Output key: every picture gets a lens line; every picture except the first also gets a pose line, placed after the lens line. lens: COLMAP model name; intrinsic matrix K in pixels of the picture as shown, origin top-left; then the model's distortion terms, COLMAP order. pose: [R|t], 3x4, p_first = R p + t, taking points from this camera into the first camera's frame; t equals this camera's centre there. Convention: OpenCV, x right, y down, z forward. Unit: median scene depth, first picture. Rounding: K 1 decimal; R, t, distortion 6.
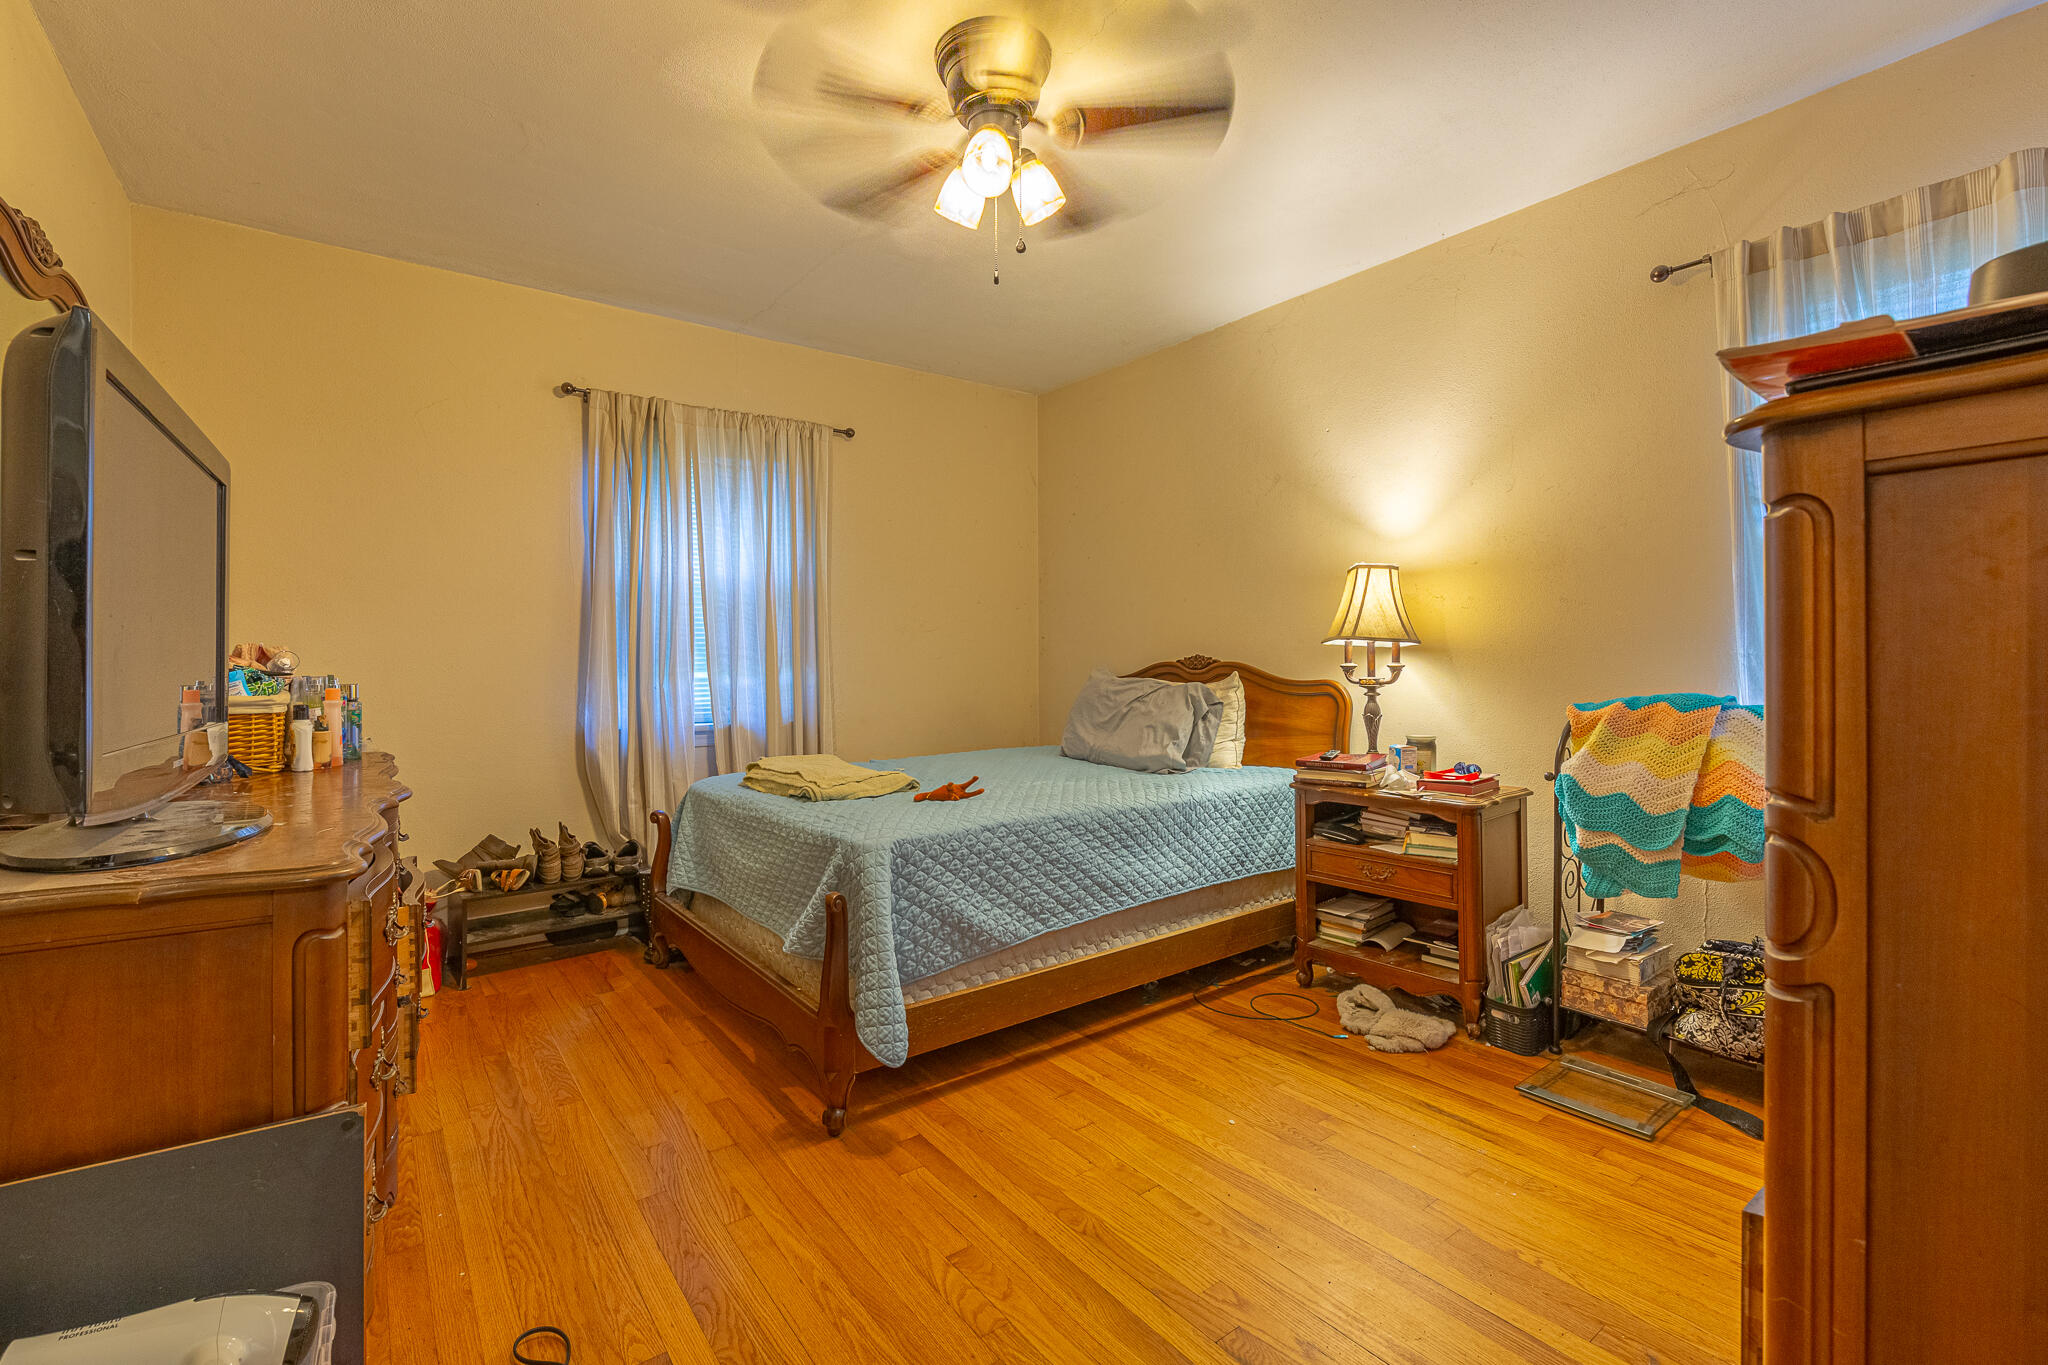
lens RADIAL K [[892.0, 0, 1017.6], [0, 892.0, 666.1], [0, 0, 1]] dist [-0.003161, -0.000292]
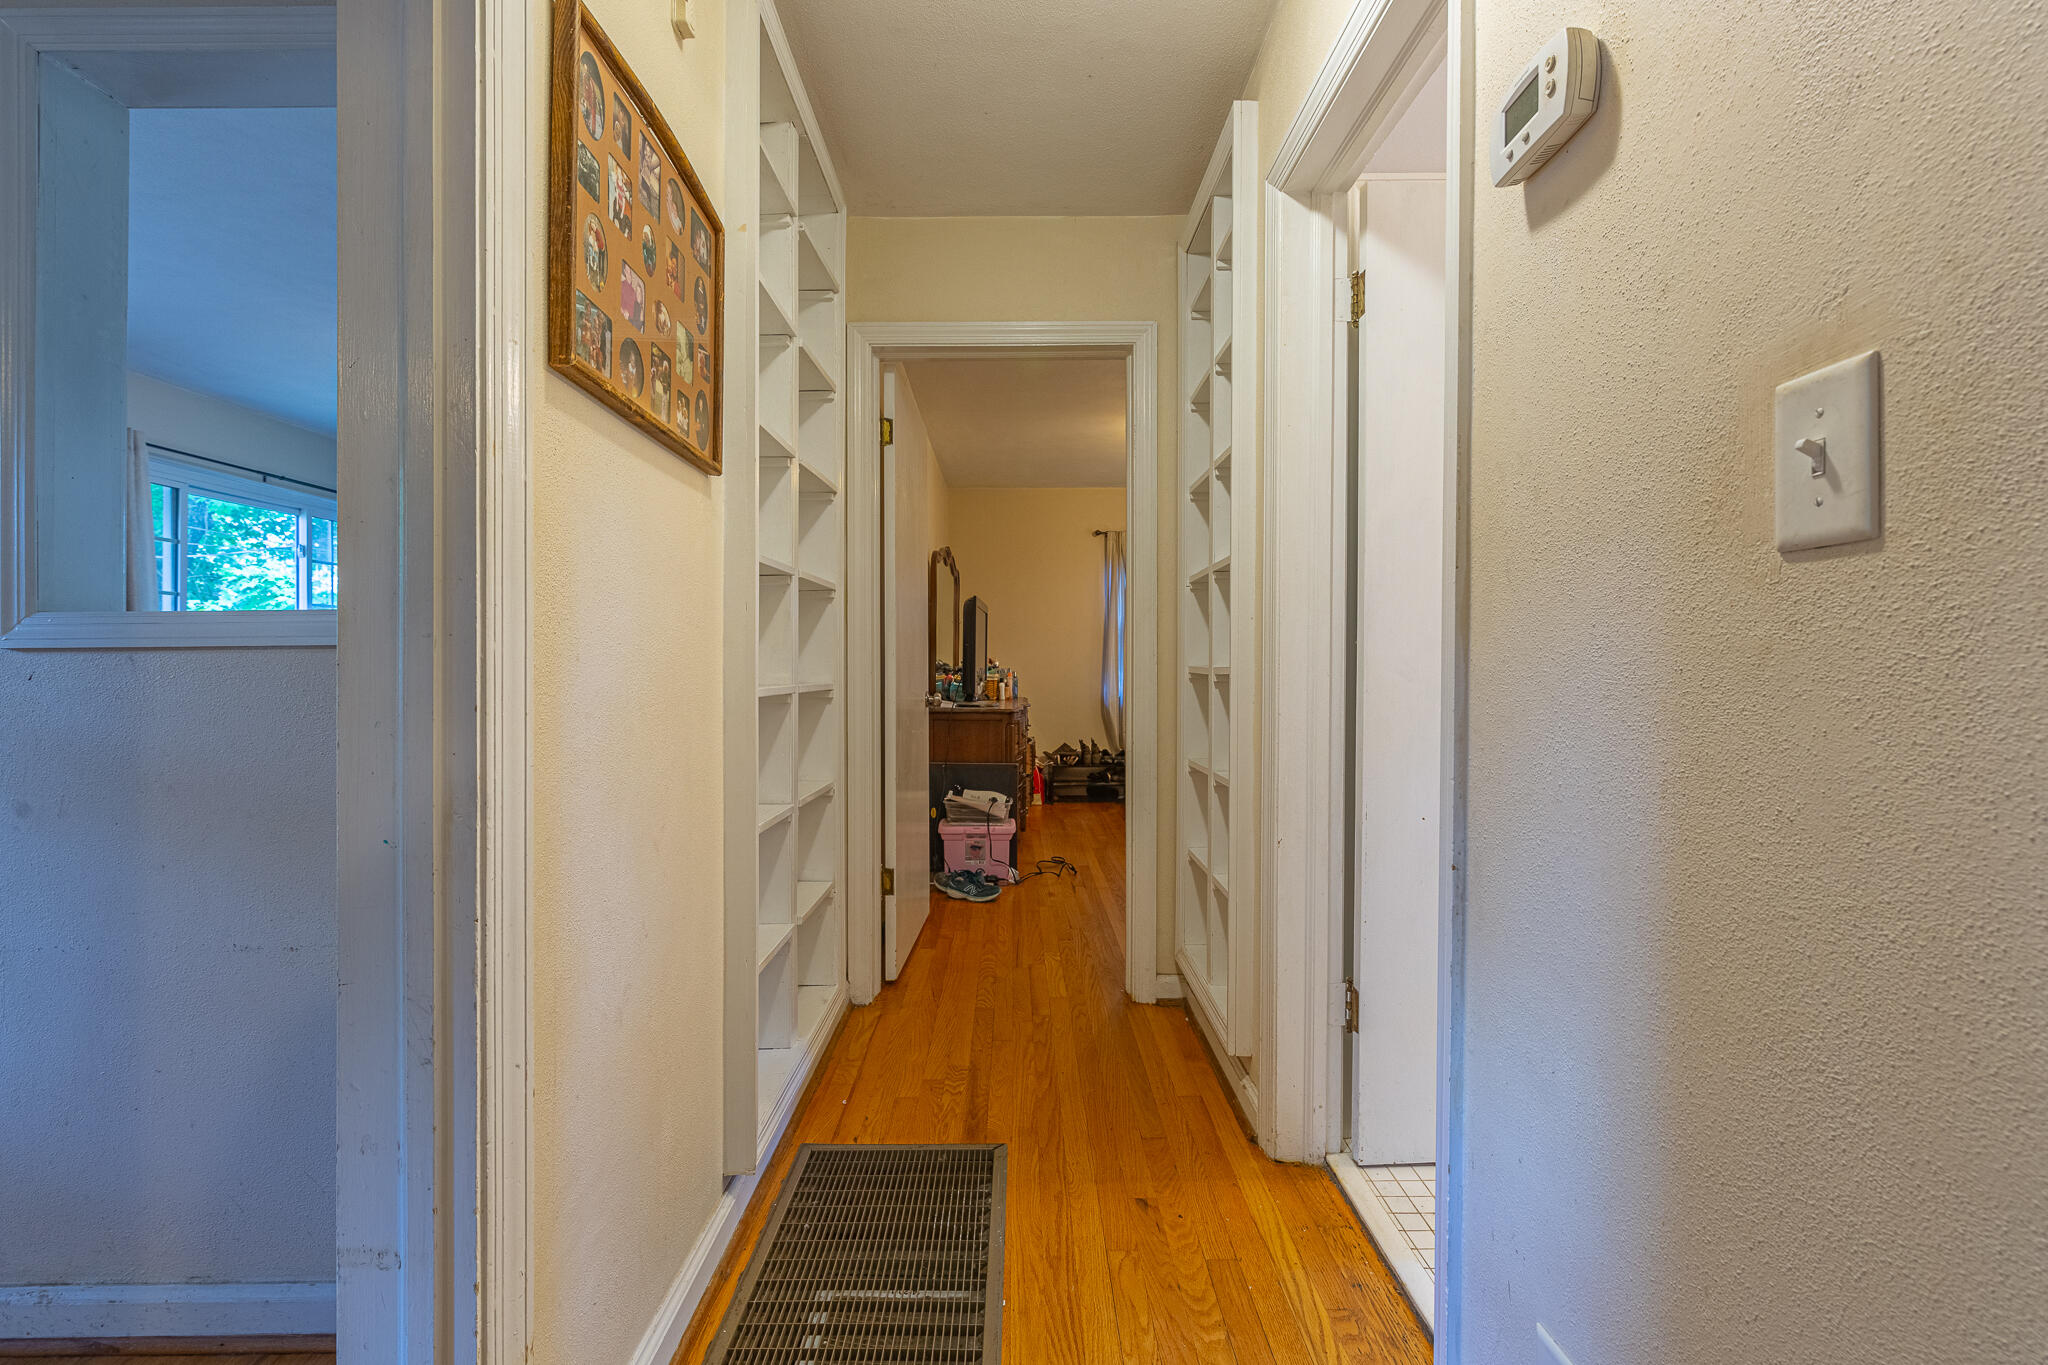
lens RADIAL K [[892.0, 0, 1017.6], [0, 892.0, 666.1], [0, 0, 1]] dist [-0.003161, -0.000292]
pose [[0.805883, 0.001585, -0.592073, 0.637410], [-0.002640, 0.999996, -0.000916, 0.003995], [0.592069, 0.002301, 0.805884, -0.870246]]
